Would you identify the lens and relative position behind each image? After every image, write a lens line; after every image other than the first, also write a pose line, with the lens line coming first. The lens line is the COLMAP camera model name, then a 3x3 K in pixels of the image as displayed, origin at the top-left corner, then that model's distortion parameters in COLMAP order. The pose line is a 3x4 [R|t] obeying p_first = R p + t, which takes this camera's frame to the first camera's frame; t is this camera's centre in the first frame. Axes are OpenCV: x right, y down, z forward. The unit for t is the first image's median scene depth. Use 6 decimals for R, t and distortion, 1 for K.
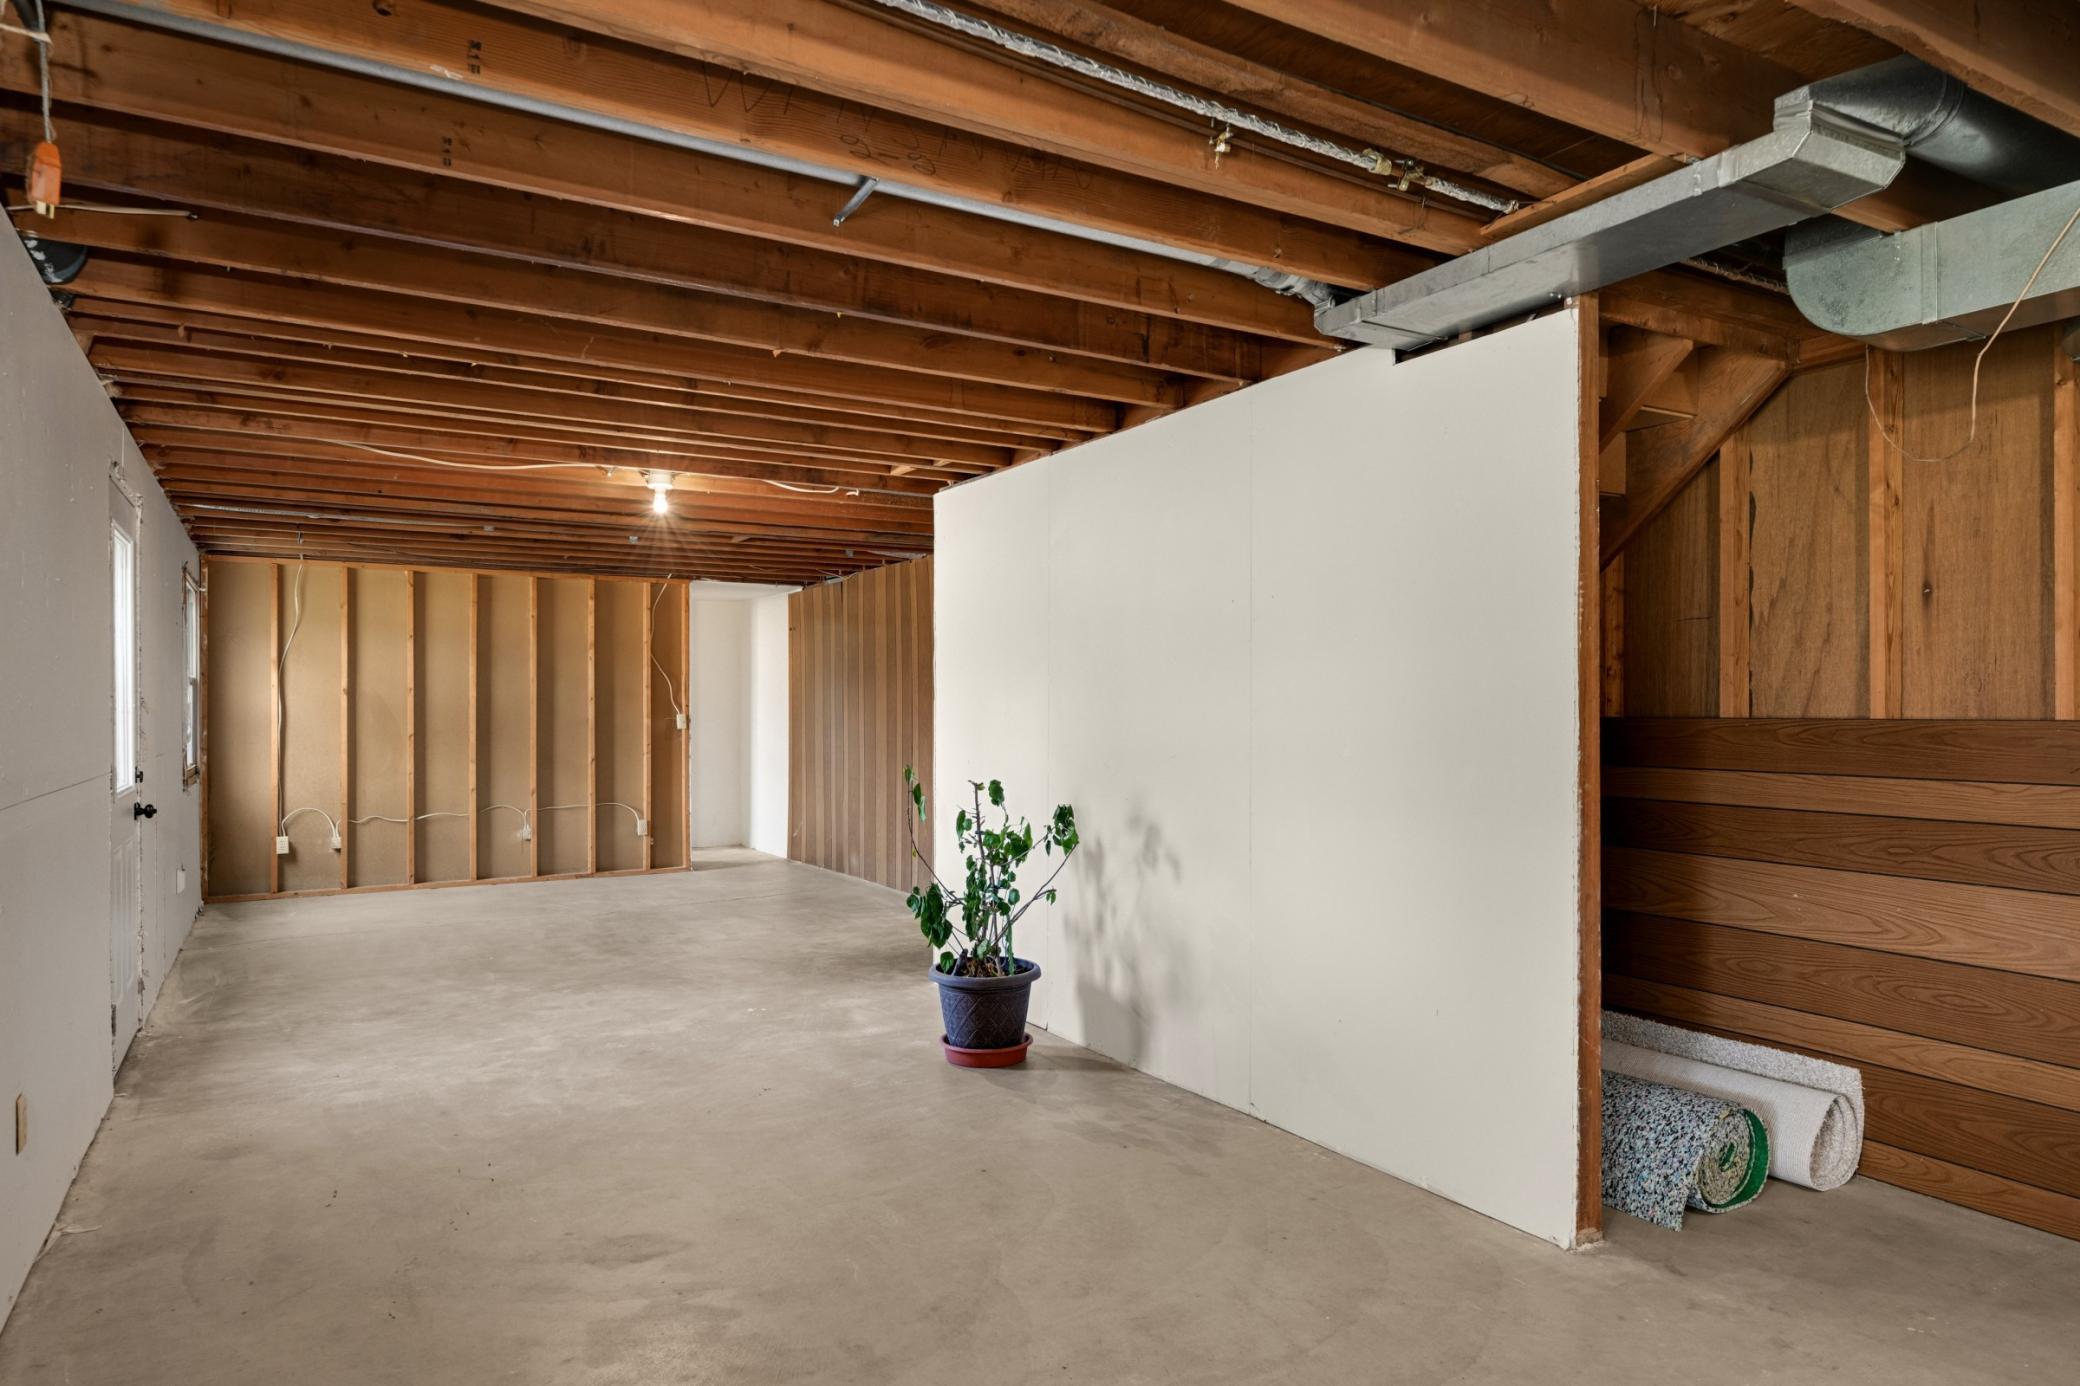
lens RADIAL K [[1288.0, 0, 1038.9], [0, 1288.0, 706.4], [0, 0, 1]] dist [0.000209, 0.001975]
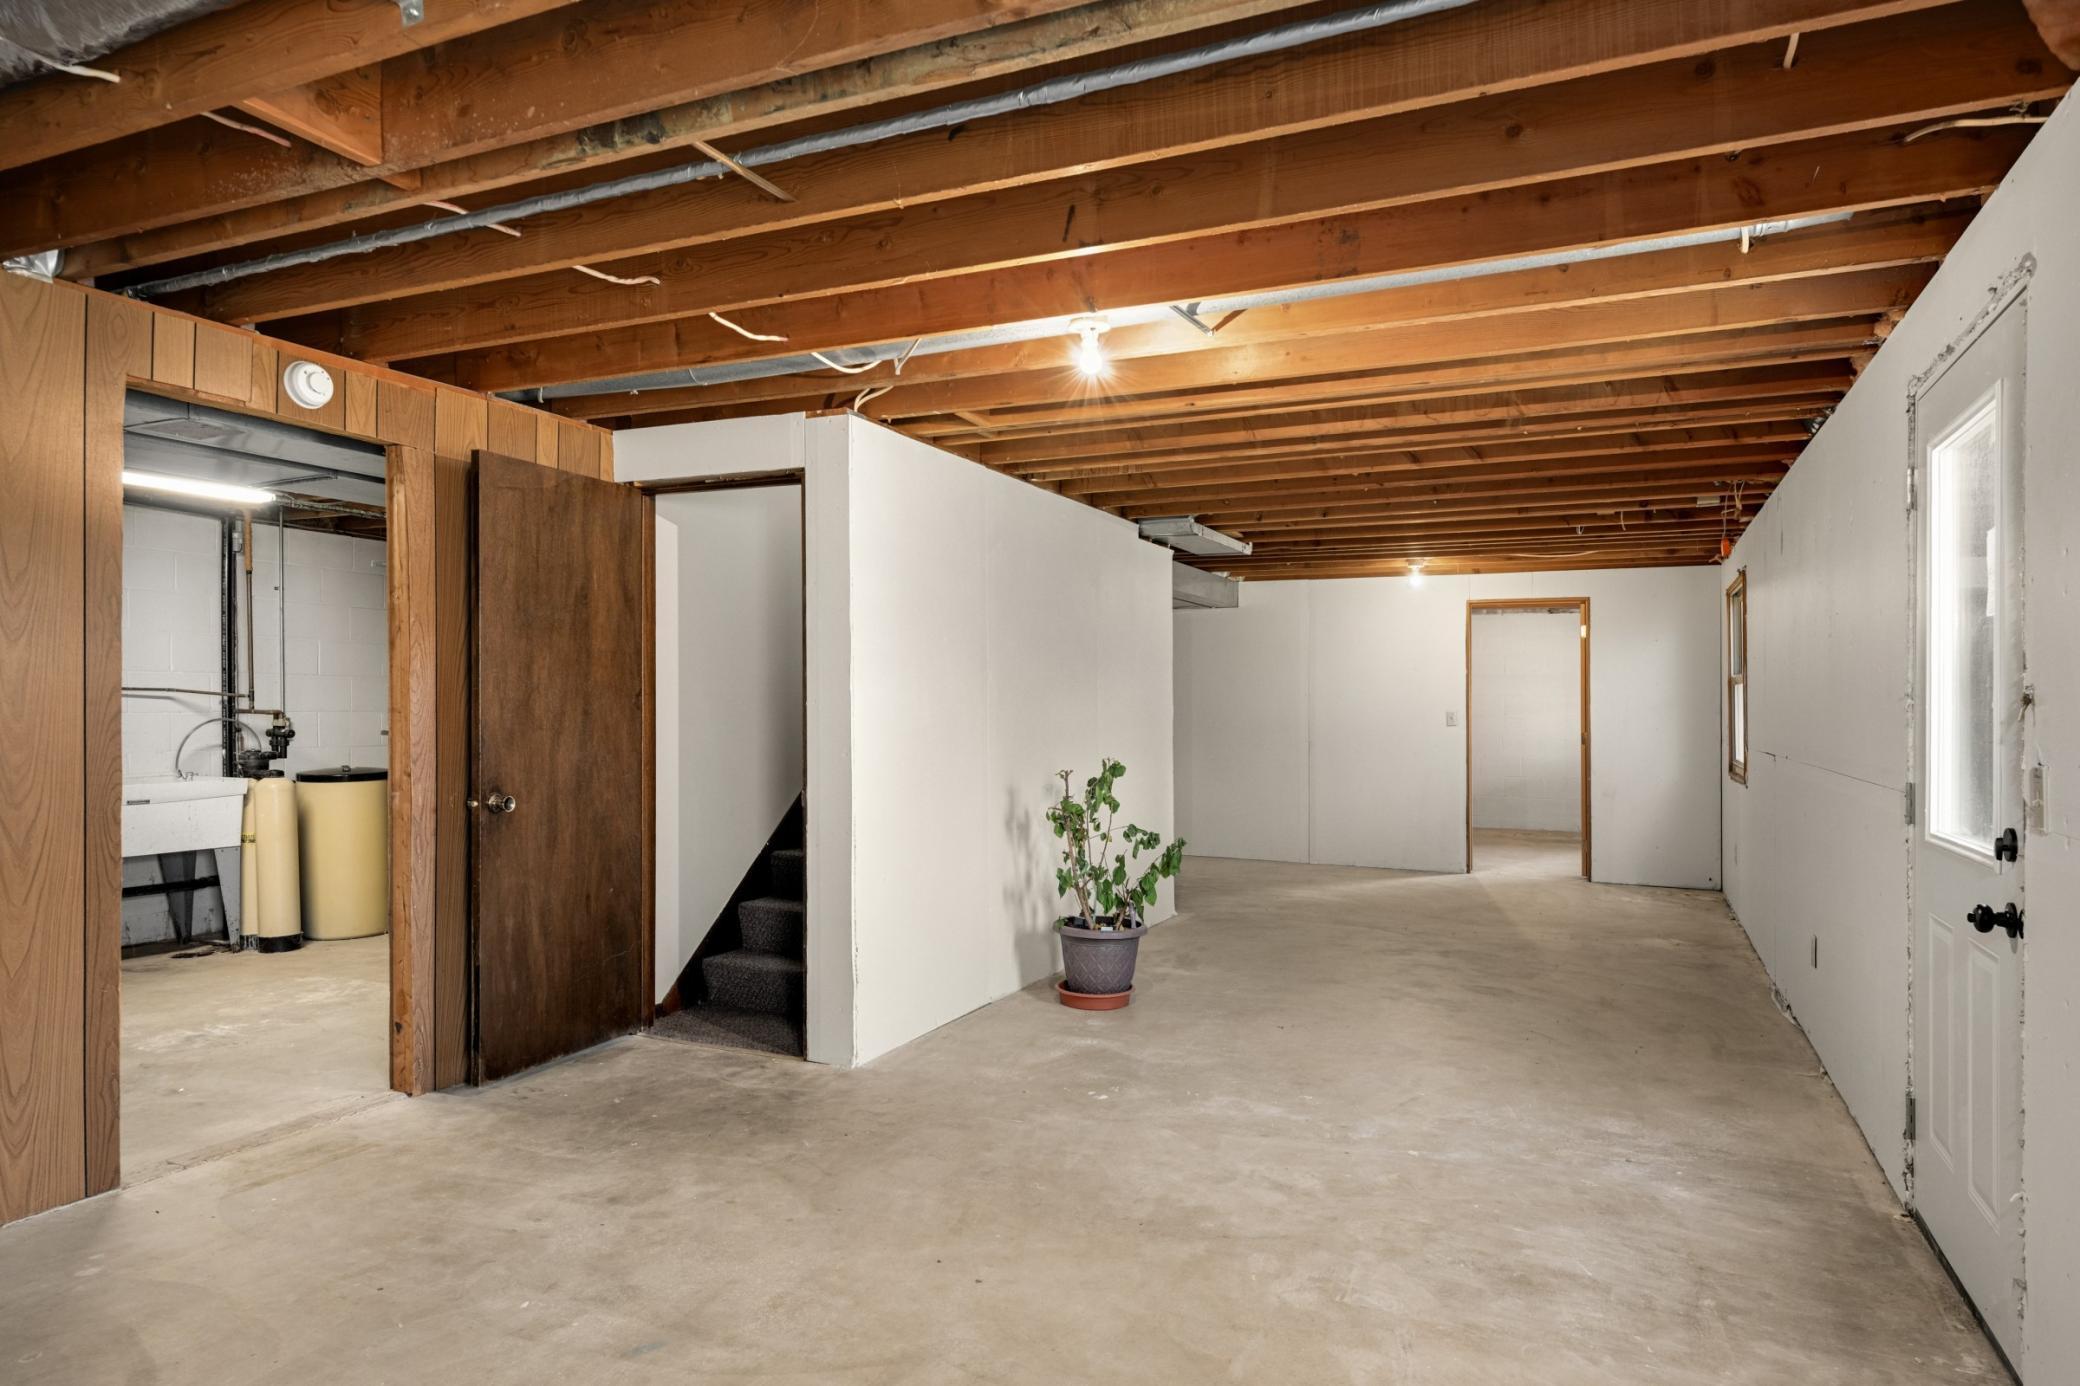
lens RADIAL K [[1288.0, 0, 1037.1], [0, 1288.0, 698.7], [0, 0, 1]] dist [0.000209, 0.001975]
pose [[-0.582858, -0.001479, 0.812573, -1.005535], [-0.012766, 0.999892, -0.007337, 0.007125], [-0.812474, -0.014650, -0.582814, 1.813560]]
